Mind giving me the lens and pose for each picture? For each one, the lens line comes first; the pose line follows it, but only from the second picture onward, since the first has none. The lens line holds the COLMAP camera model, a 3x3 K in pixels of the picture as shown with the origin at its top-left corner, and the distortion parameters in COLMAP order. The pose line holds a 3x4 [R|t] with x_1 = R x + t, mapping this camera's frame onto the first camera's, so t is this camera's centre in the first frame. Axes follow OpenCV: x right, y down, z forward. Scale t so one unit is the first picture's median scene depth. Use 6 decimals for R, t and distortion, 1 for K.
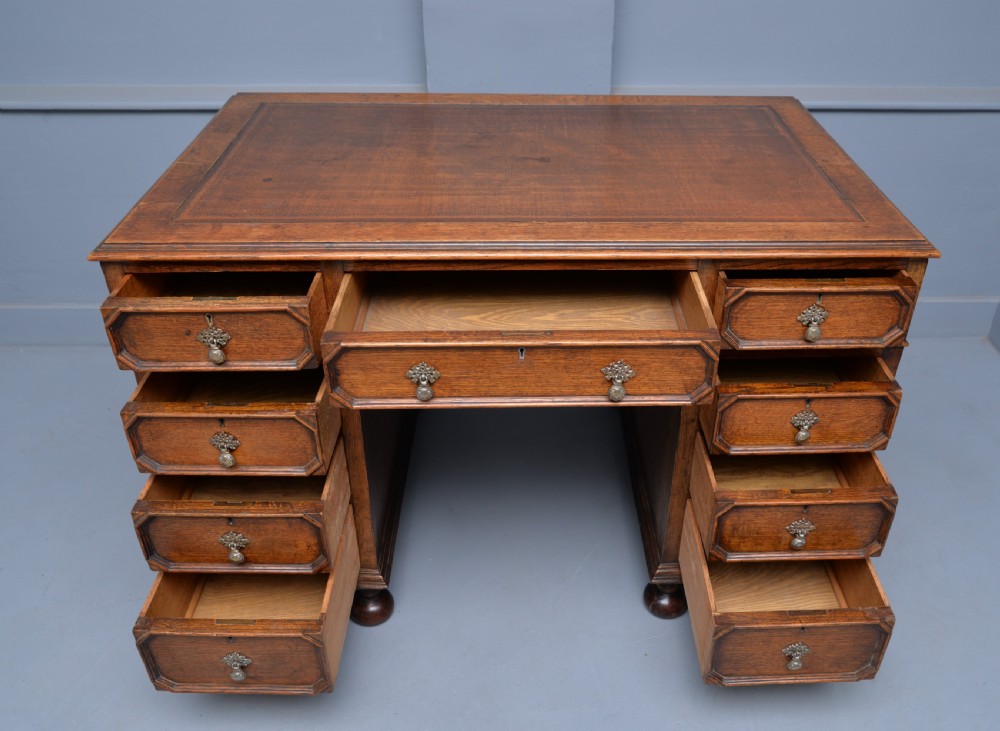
lens RADIAL K [[845.9, 0, 553.3], [0, 845.9, 375.0], [0, 0, 1]] dist [-0.037821, -0.001359]
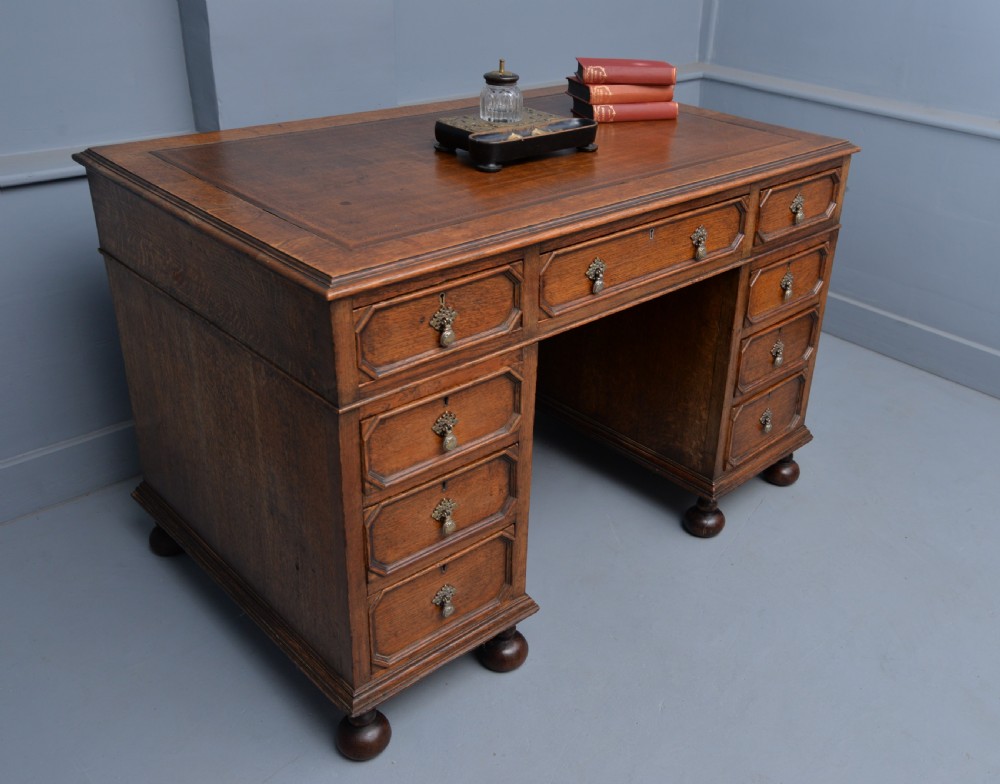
lens RADIAL K [[954.7, 0, 579.3], [0, 954.7, 395.4], [0, 0, 1]] dist [-0.018086, 0.014963]
pose [[0.728450, -0.307567, 0.612179, -0.860206], [0.356366, 0.933270, 0.044836, -0.001143], [-0.585118, 0.185499, 0.789447, 0.106155]]
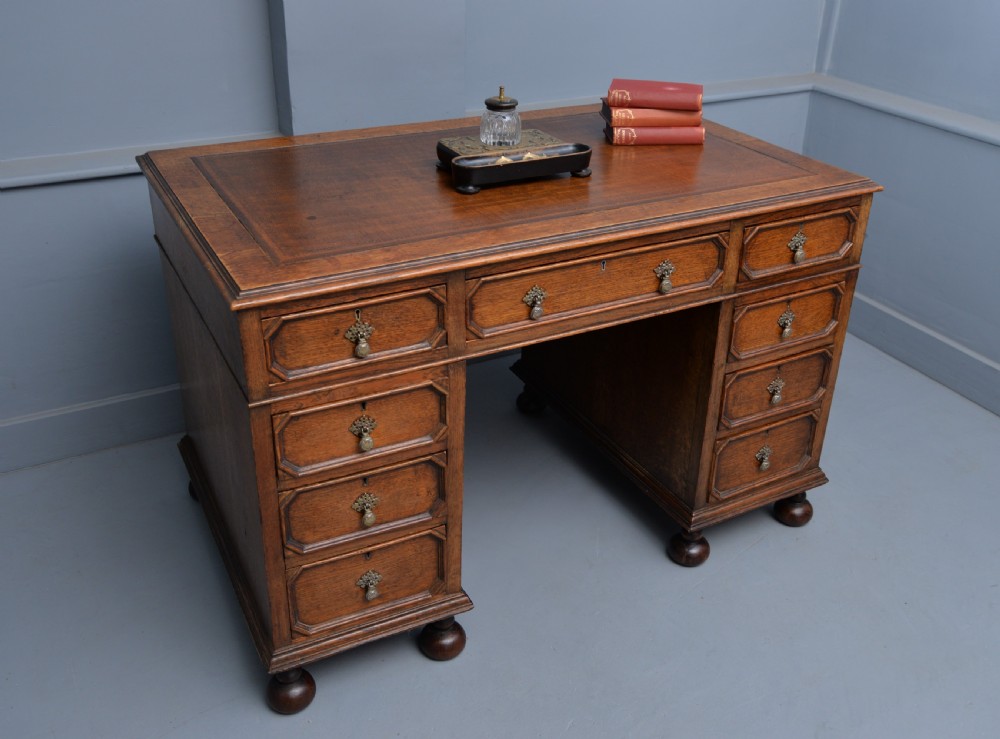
lens RADIAL K [[954.1, 0, 513.4], [0, 954.1, 367.6], [0, 0, 1]] dist [-0.012762, -0.004401]
pose [[0.899552, -0.207849, 0.384194, -0.610610], [0.242598, 0.969142, -0.043714, 0.046074], [-0.363253, 0.132528, 0.922217, -0.098918]]
